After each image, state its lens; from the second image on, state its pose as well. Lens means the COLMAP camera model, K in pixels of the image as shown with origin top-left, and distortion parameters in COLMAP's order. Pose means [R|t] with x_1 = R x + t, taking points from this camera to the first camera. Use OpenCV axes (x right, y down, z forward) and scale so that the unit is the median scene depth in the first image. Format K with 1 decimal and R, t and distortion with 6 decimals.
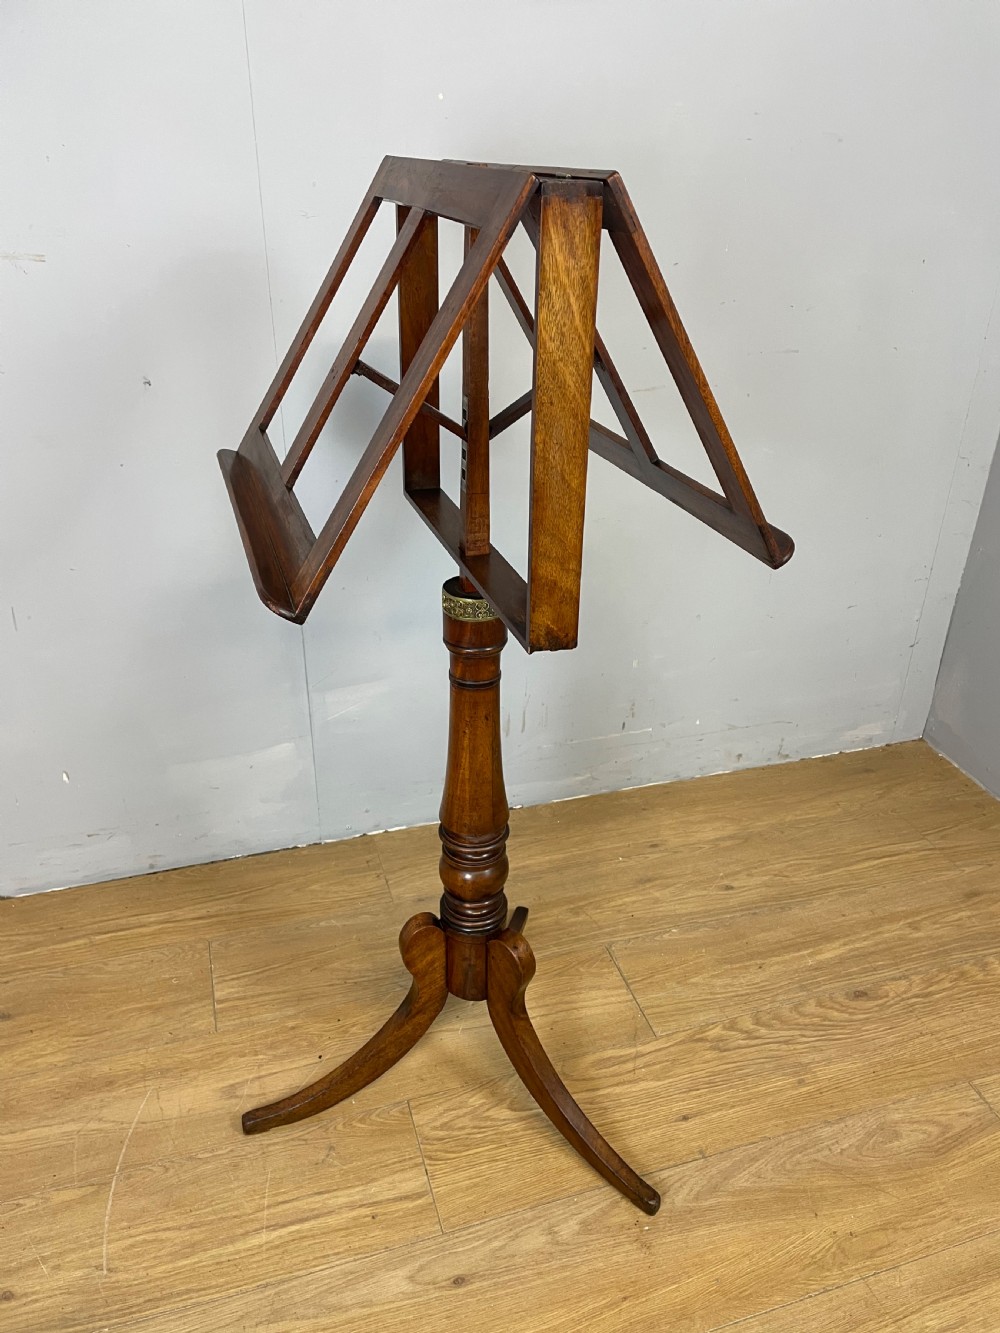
lens RADIAL K [[1010.6, 0, 518.3], [0, 1010.6, 671.4], [0, 0, 1]] dist [0.096458, -0.123257]
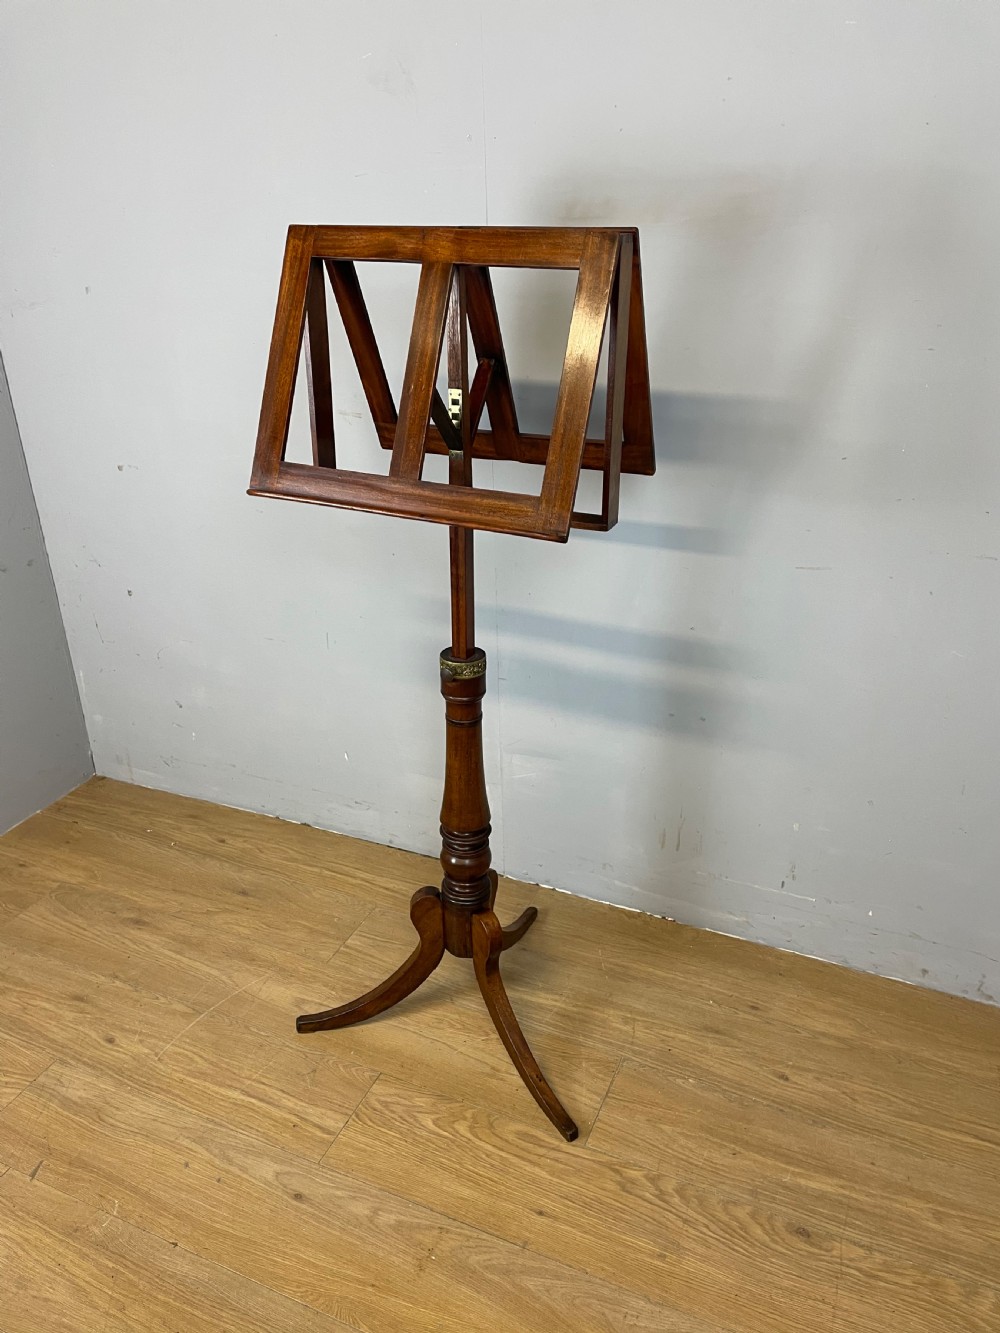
lens RADIAL K [[1010.6, 0, 498.3], [0, 1010.6, 659.4], [0, 0, 1]] dist [0.096458, -0.123257]
pose [[0.738098, 0.241635, -0.629939, 0.635579], [-0.287572, 0.957281, 0.030250, -0.143967], [0.610338, 0.158826, 0.776055, 0.019057]]
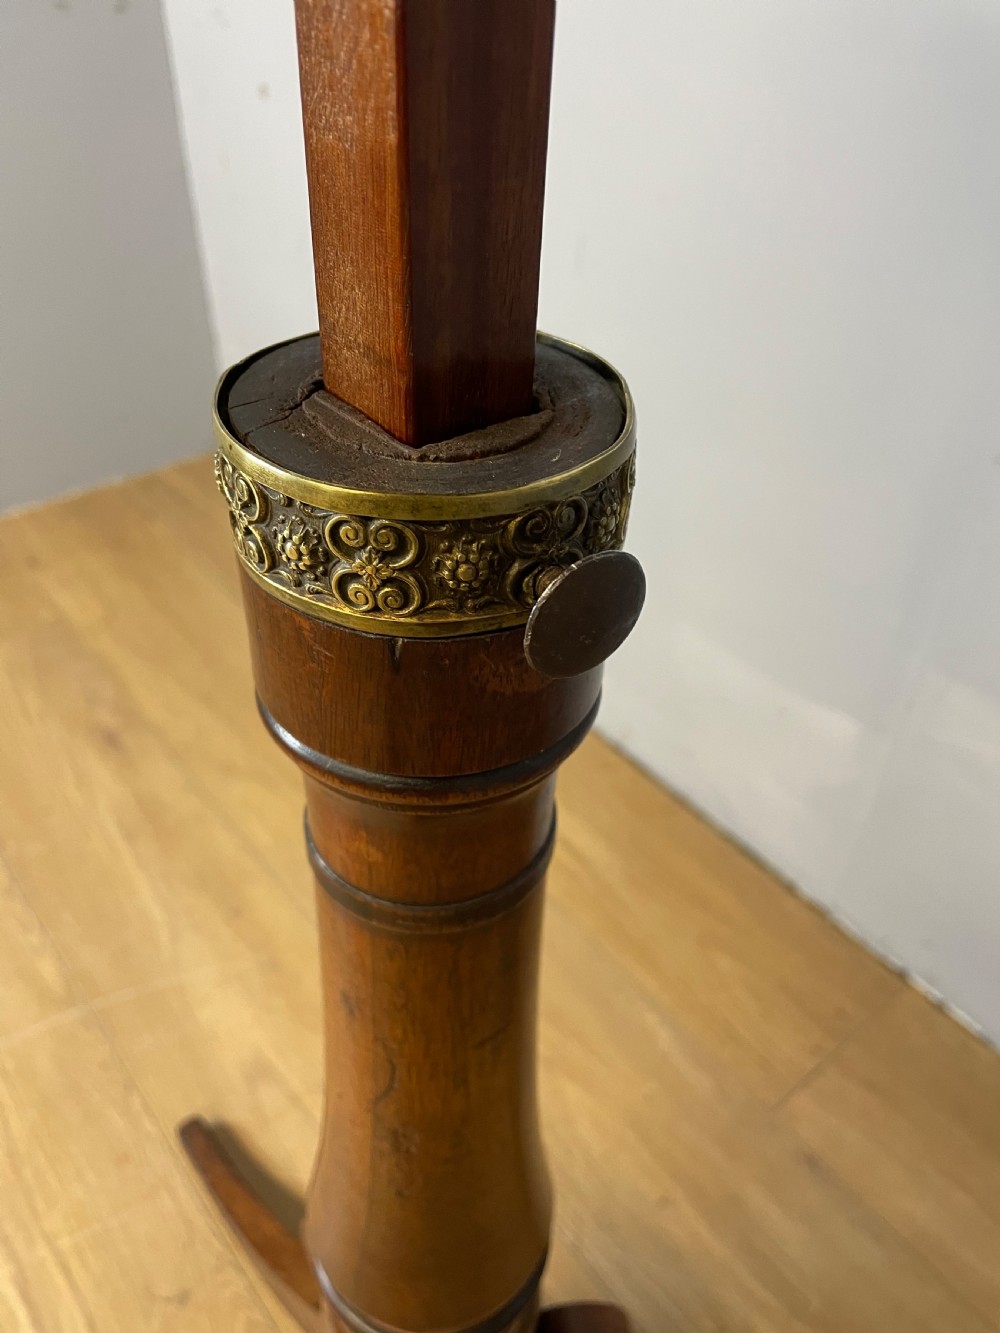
lens RADIAL K [[1010.6, 0, 506.4], [0, 1010.6, 690.9], [0, 0, 1]] dist [0.096458, -0.123257]
pose [[0.361768, 0.600531, -0.713082, 0.065191], [-0.457621, 0.780788, 0.425386, -0.086618], [0.812223, 0.172430, 0.557280, 0.700118]]
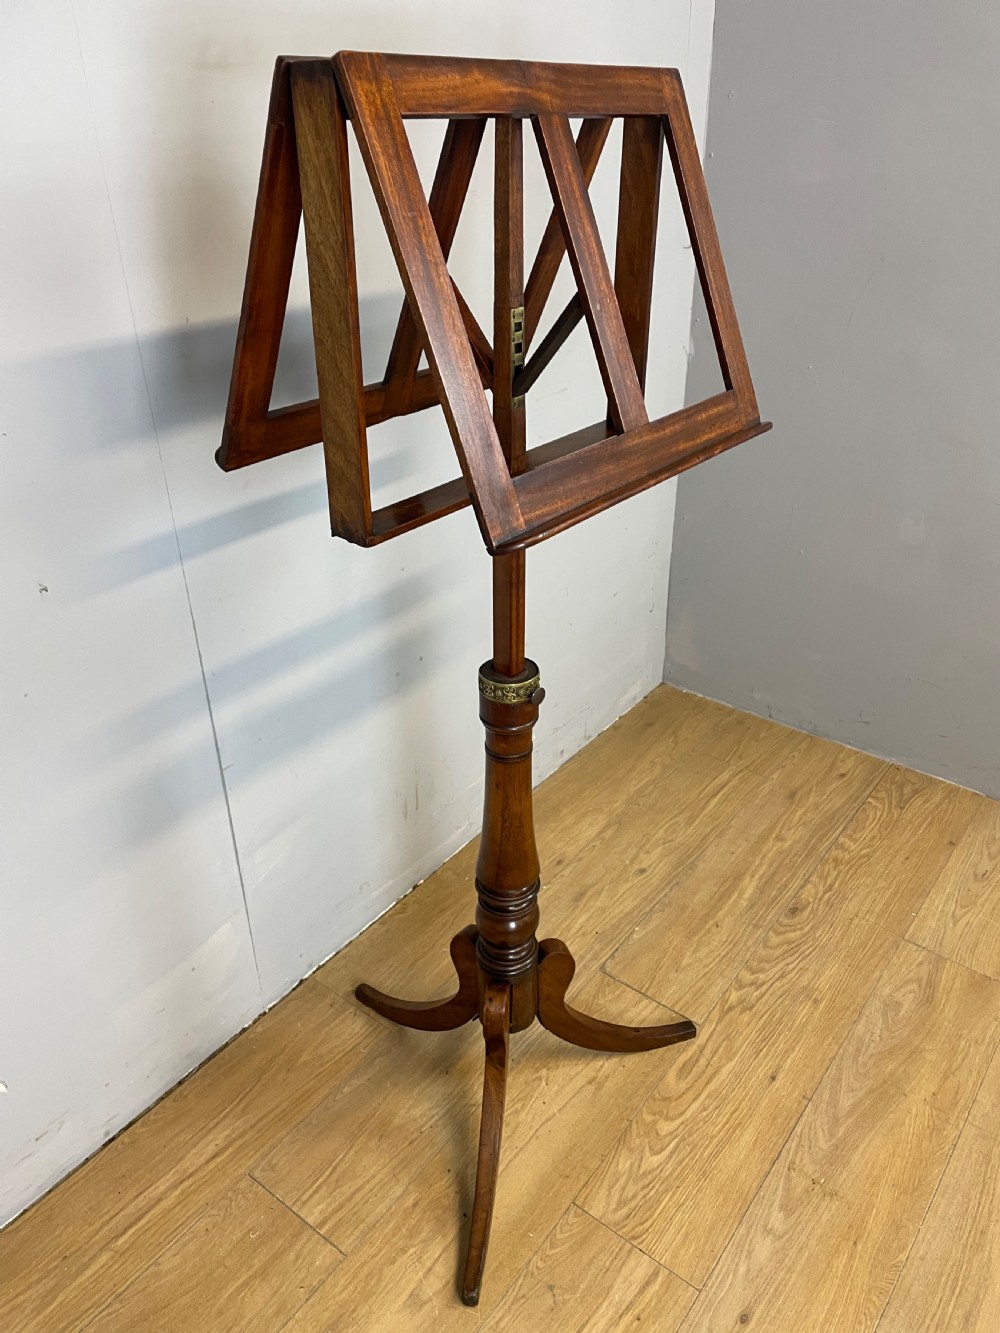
lens RADIAL K [[1010.6, 0, 510.9], [0, 1010.6, 664.8], [0, 0, 1]] dist [0.096458, -0.123257]
pose [[0.821239, -0.310549, 0.478671, -0.448082], [0.295861, 0.949089, 0.108145, -0.196281], [-0.487886, 0.052807, 0.871309, 0.115353]]
